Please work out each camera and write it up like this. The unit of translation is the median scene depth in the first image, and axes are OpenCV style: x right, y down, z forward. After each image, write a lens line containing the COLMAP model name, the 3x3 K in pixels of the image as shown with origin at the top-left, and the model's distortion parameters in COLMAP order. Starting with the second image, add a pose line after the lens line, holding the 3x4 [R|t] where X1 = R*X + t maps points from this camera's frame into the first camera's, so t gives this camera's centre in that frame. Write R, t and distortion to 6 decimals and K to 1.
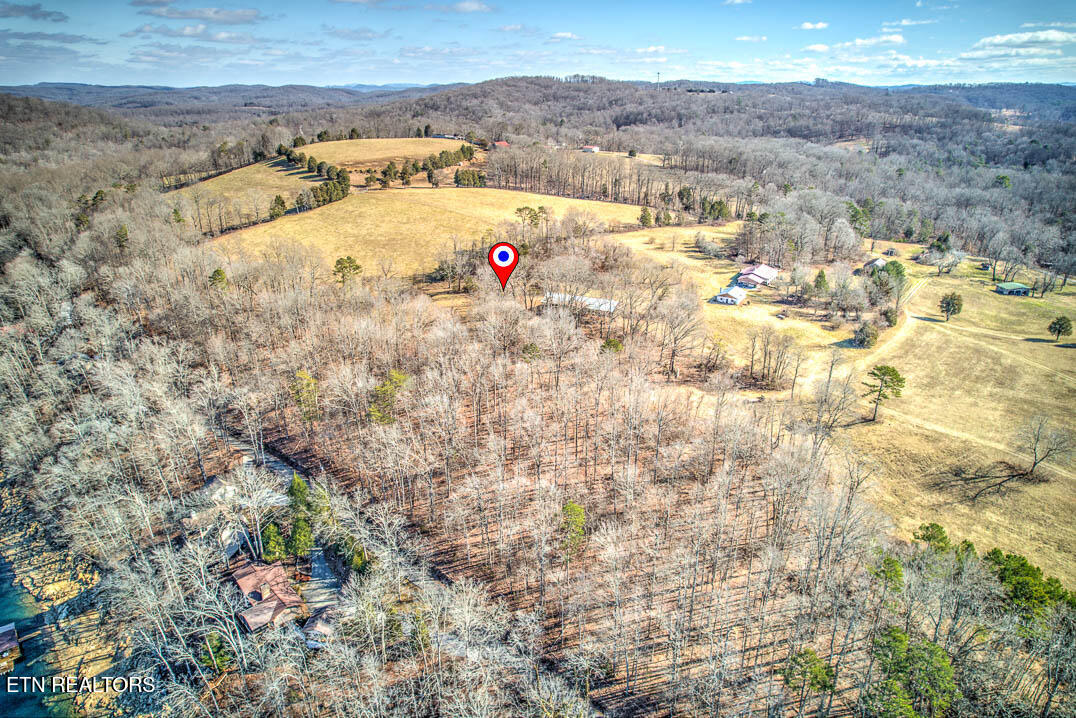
lens RADIAL K [[685.3, 0, 544.4], [0, 685.3, 357.0], [0, 0, 1]] dist [-0.080429, 0.070112]
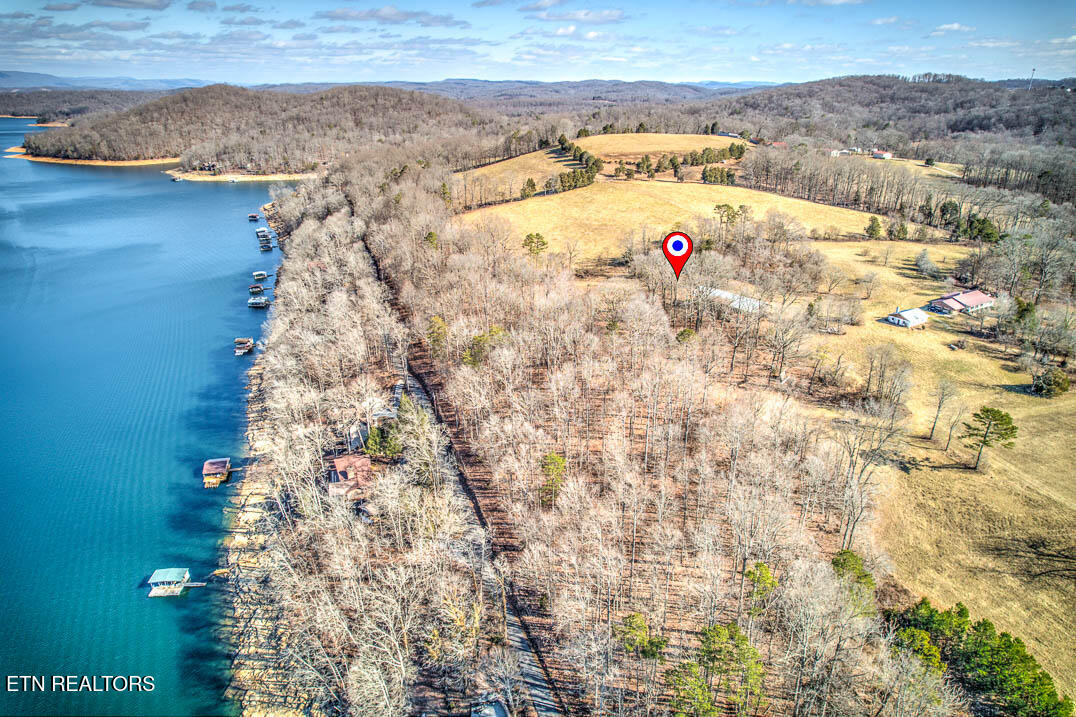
lens RADIAL K [[685.3, 0, 544.4], [0, 685.3, 356.5], [0, 0, 1]] dist [-0.080429, 0.070112]
pose [[0.889169, 0.169583, -0.424993, 0.135783], [-0.168324, 0.984886, 0.040828, 0.003598], [0.425493, 0.035233, 0.904275, -0.010021]]
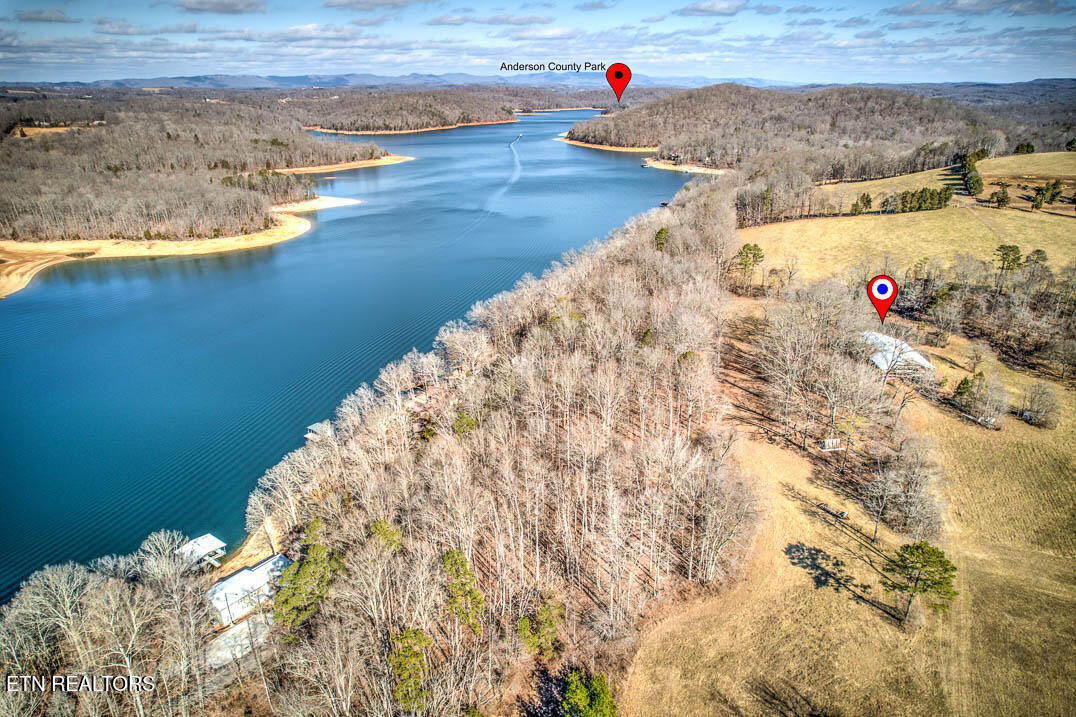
lens RADIAL K [[685.3, 0, 544.4], [0, 685.3, 356.5], [0, 0, 1]] dist [-0.080429, 0.070112]
pose [[0.353716, 0.345023, -0.869393, 0.334128], [-0.341077, 0.913059, 0.223584, -0.063746], [0.870949, 0.217445, 0.440643, 0.154075]]
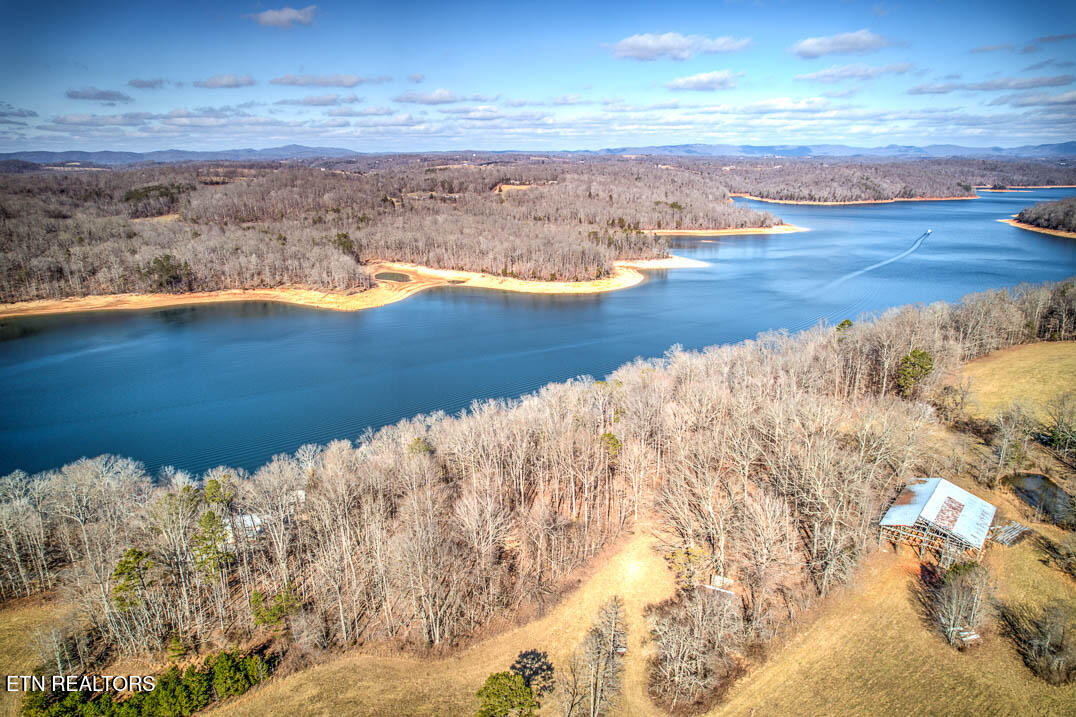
lens RADIAL K [[685.3, 0, 544.4], [0, 685.3, 356.5], [0, 0, 1]] dist [-0.080429, 0.070112]
pose [[-0.273983, 0.270204, -0.922997, 0.358241], [-0.351443, 0.865218, 0.357612, -0.158025], [0.895221, 0.422361, -0.142094, 0.391373]]
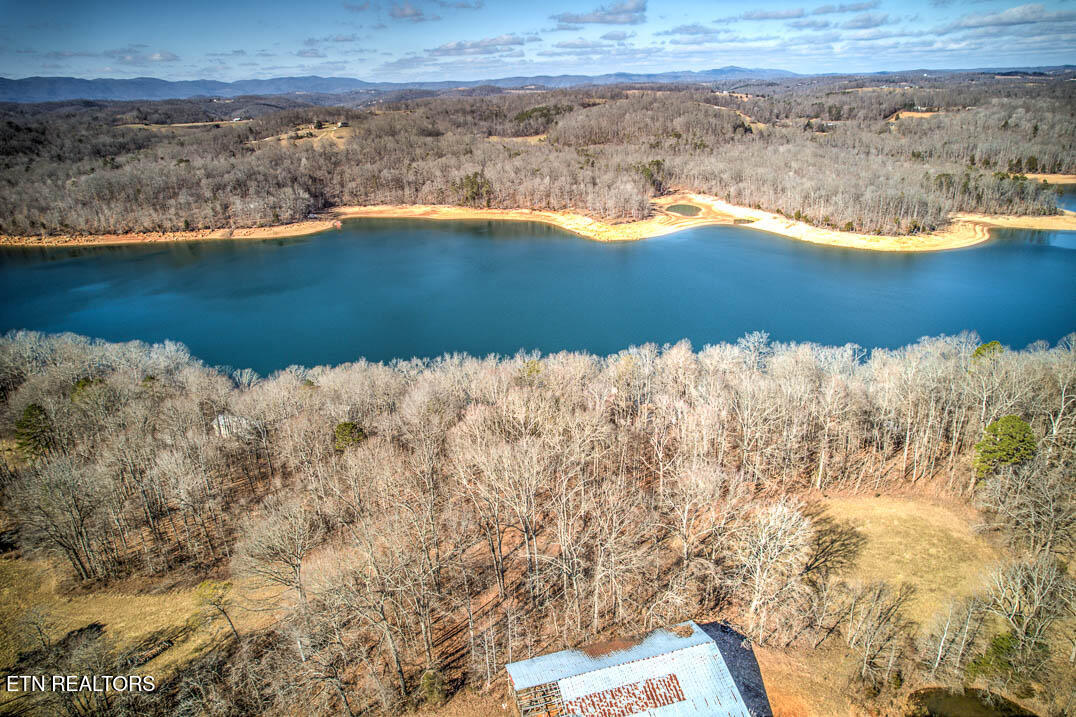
lens RADIAL K [[685.3, 0, 544.4], [0, 685.3, 356.5], [0, 0, 1]] dist [-0.080429, 0.070112]
pose [[-0.766896, 0.255325, -0.588795, 0.136332], [-0.213077, 0.764110, 0.608879, -0.227585], [0.605366, 0.592406, -0.531589, 0.576864]]
